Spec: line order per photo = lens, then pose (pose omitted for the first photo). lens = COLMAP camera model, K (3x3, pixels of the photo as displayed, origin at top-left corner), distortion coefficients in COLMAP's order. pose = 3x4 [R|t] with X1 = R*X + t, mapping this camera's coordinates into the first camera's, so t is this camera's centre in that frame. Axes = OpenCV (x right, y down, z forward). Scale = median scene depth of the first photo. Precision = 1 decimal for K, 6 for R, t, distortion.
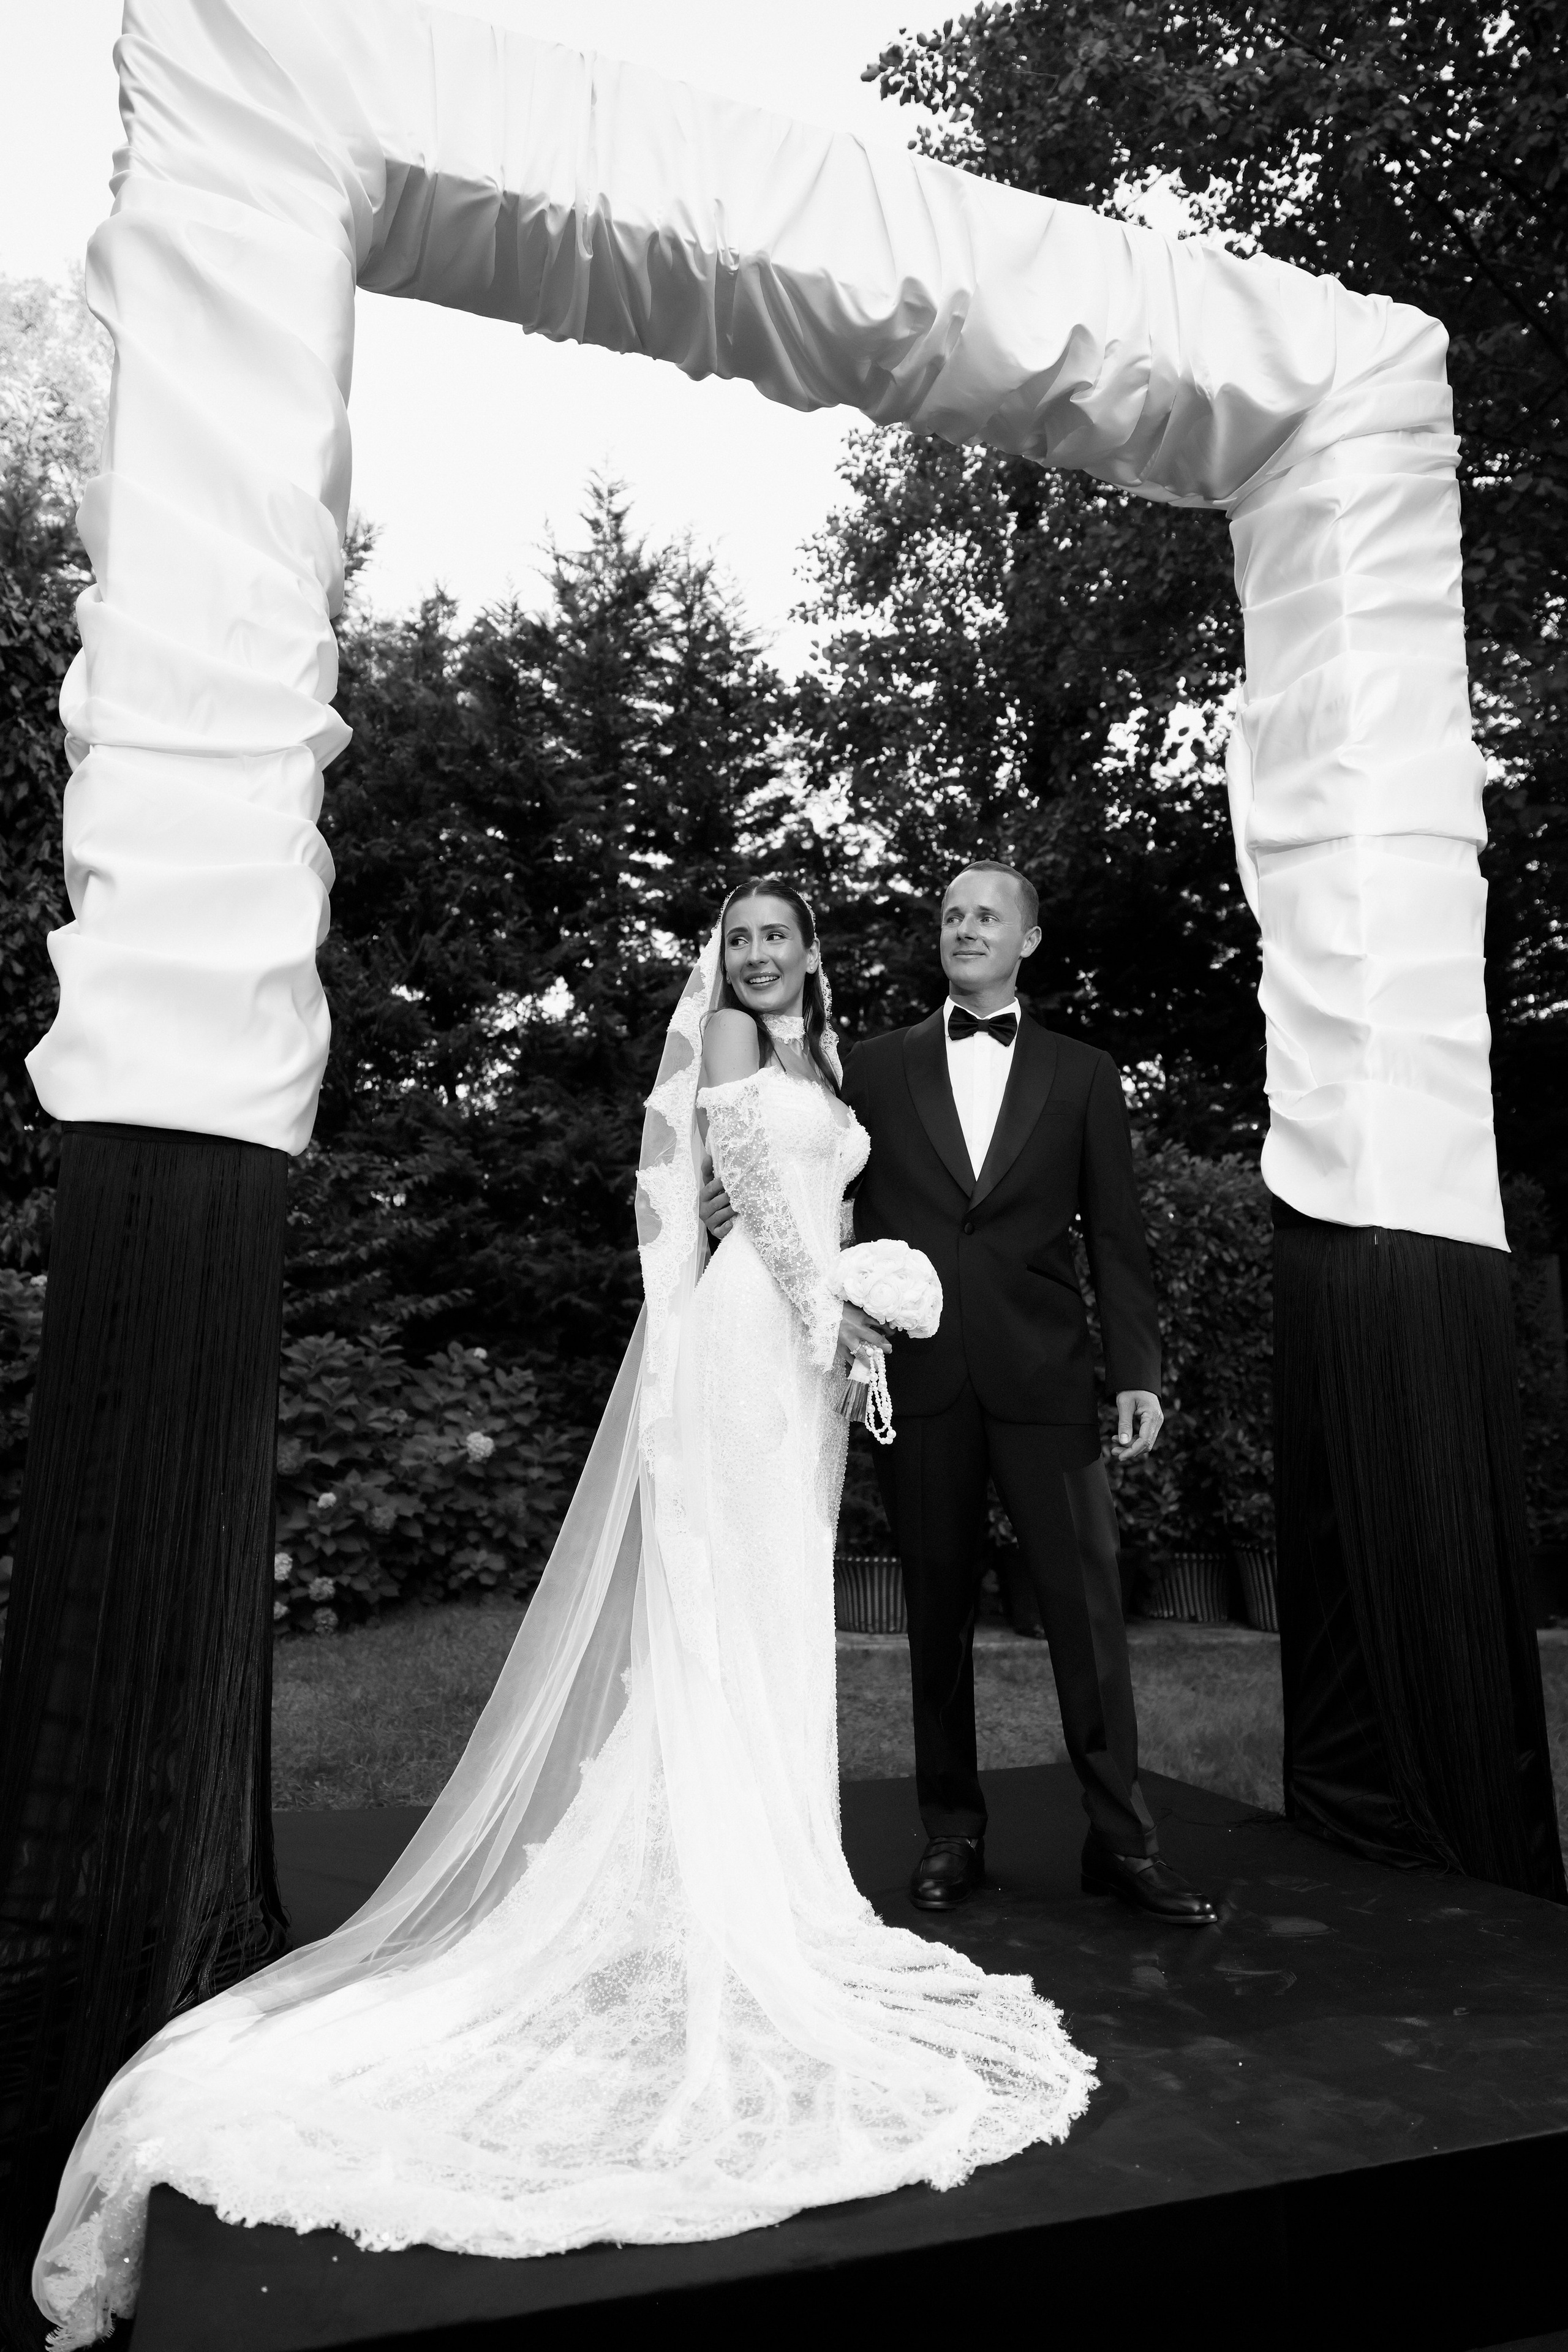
lens RADIAL K [[1553.2, 0, 785.1], [0, 1553.2, 1335.3], [0, 0, 1]] dist [0.025219, -0.016588]
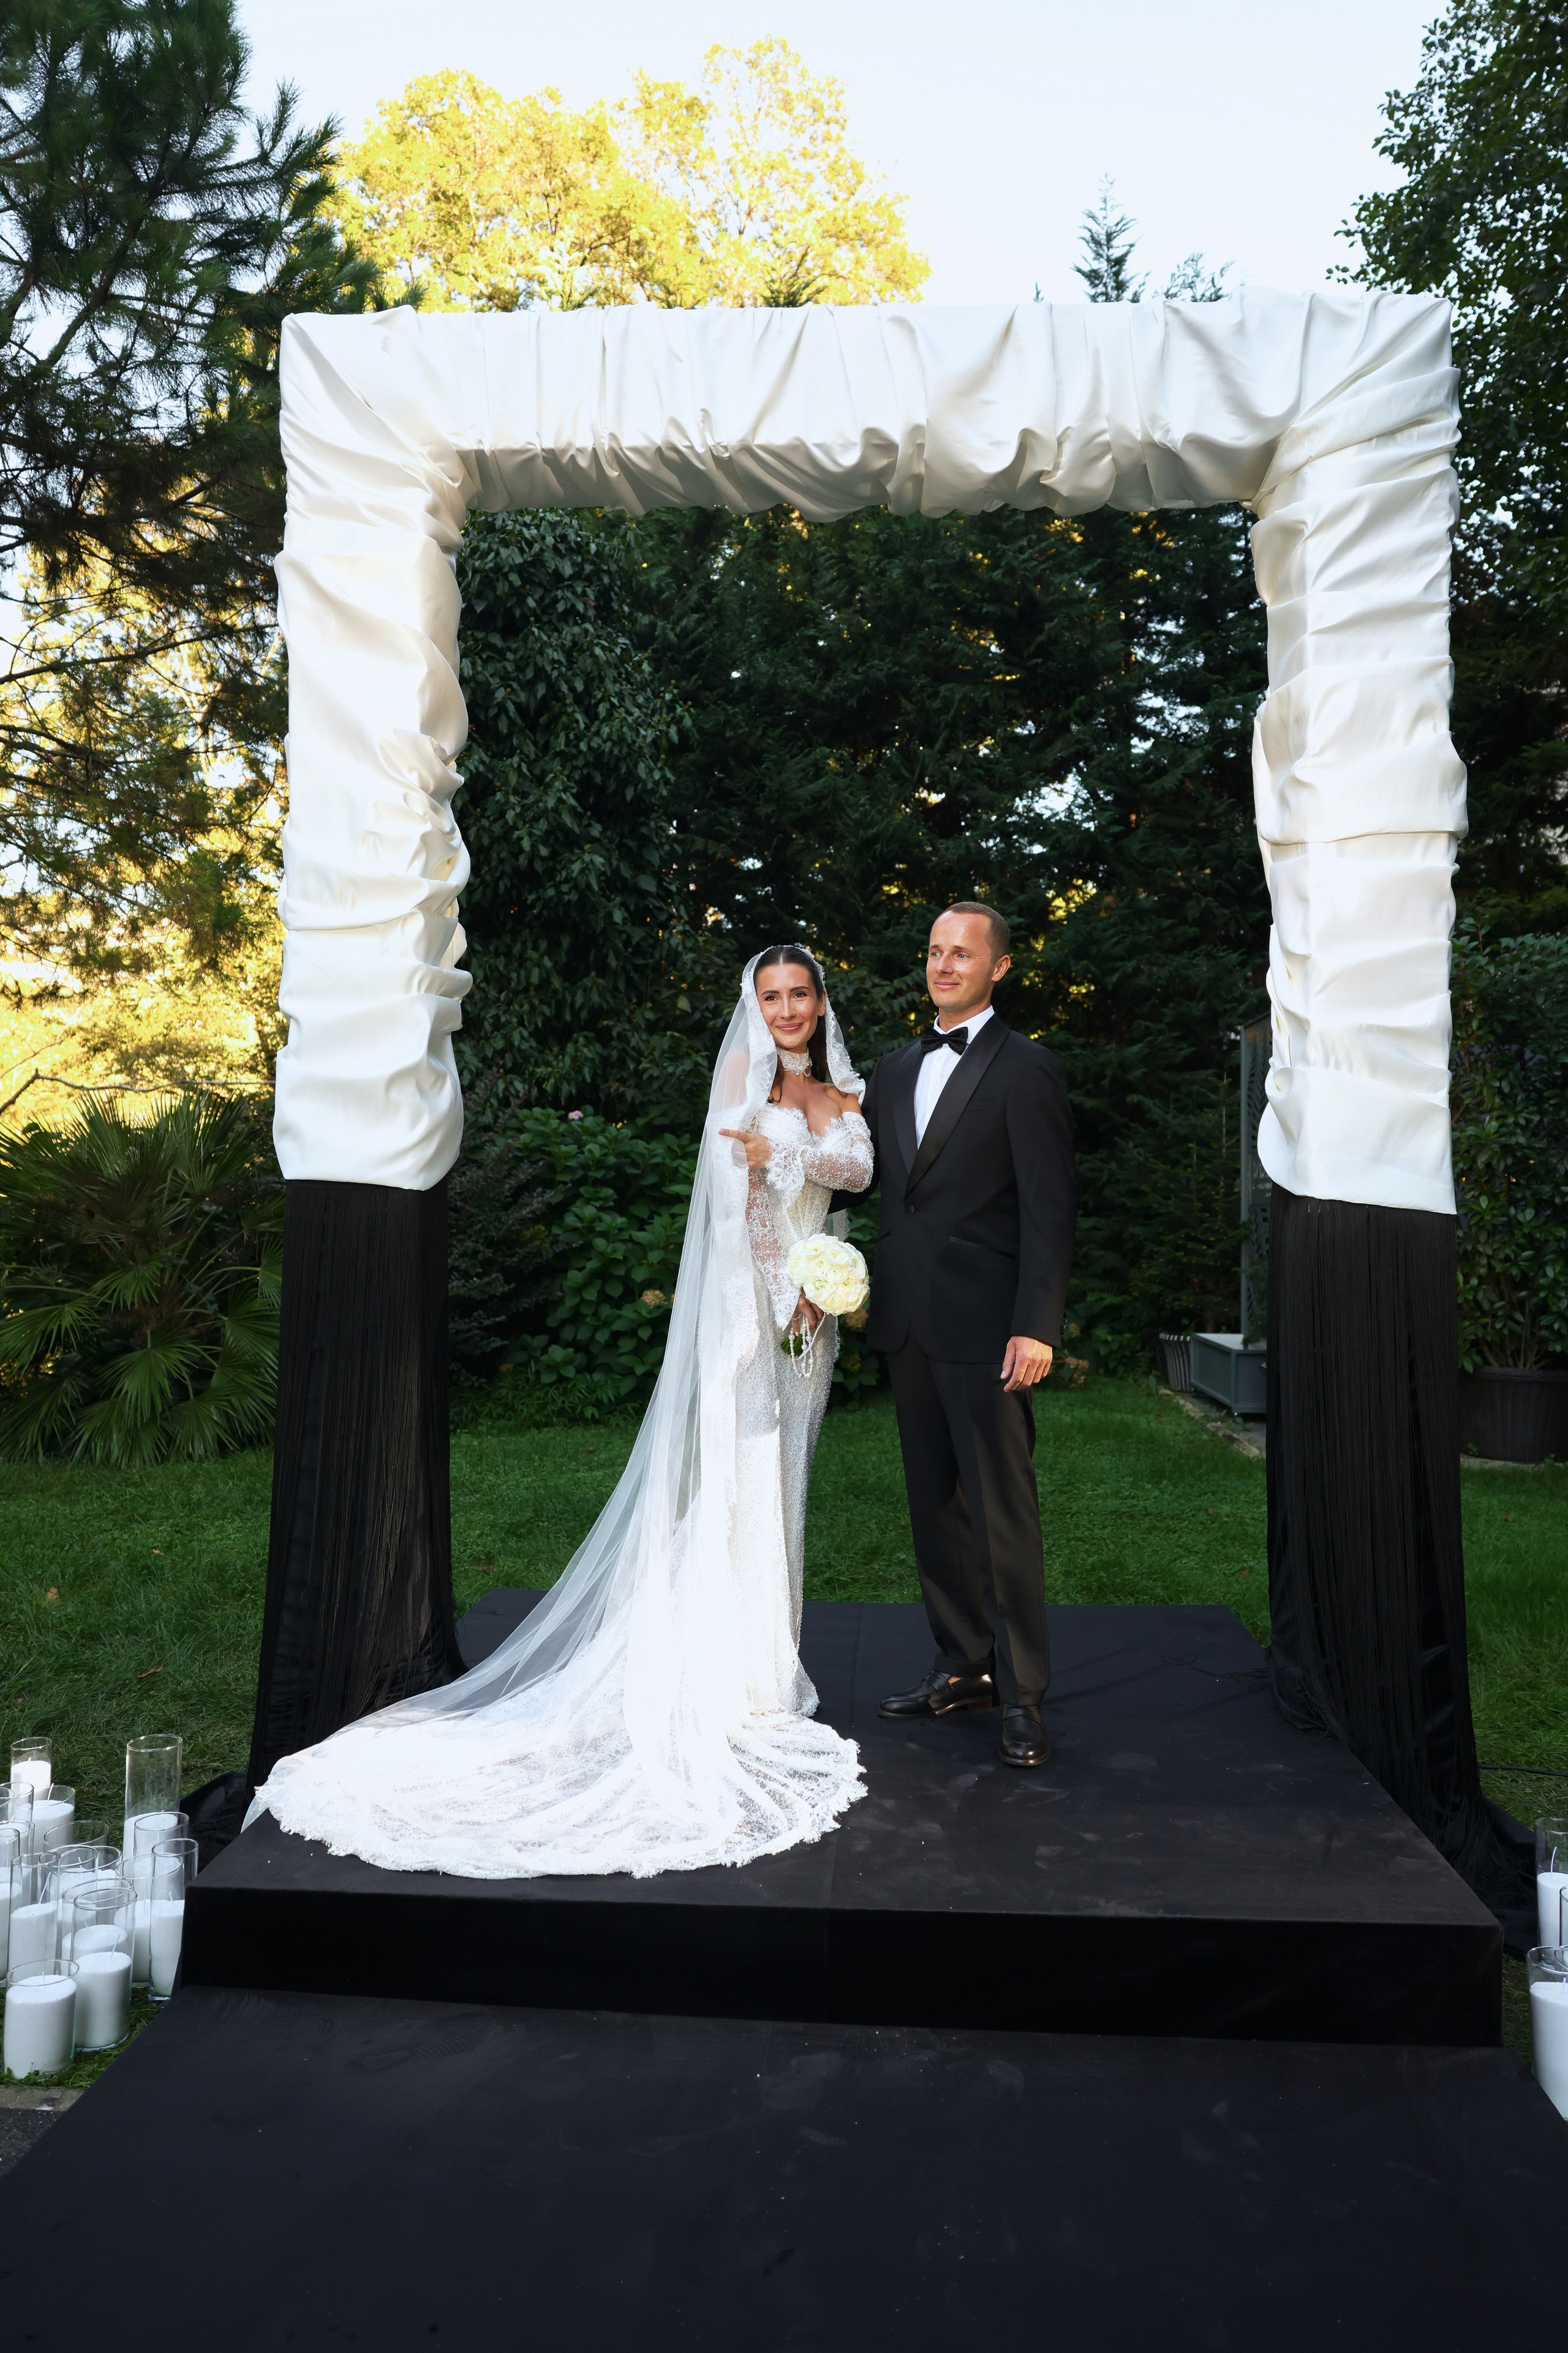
lens RADIAL K [[1553.7, 0, 785.1], [0, 1553.7, 1335.8], [0, 0, 1]] dist [0.025219, -0.016588]
pose [[0.926225, 0.033301, -0.375497, 0.447078], [0.024871, 0.988522, 0.149016, -0.147501], [0.376149, -0.147362, 0.914766, -0.209790]]
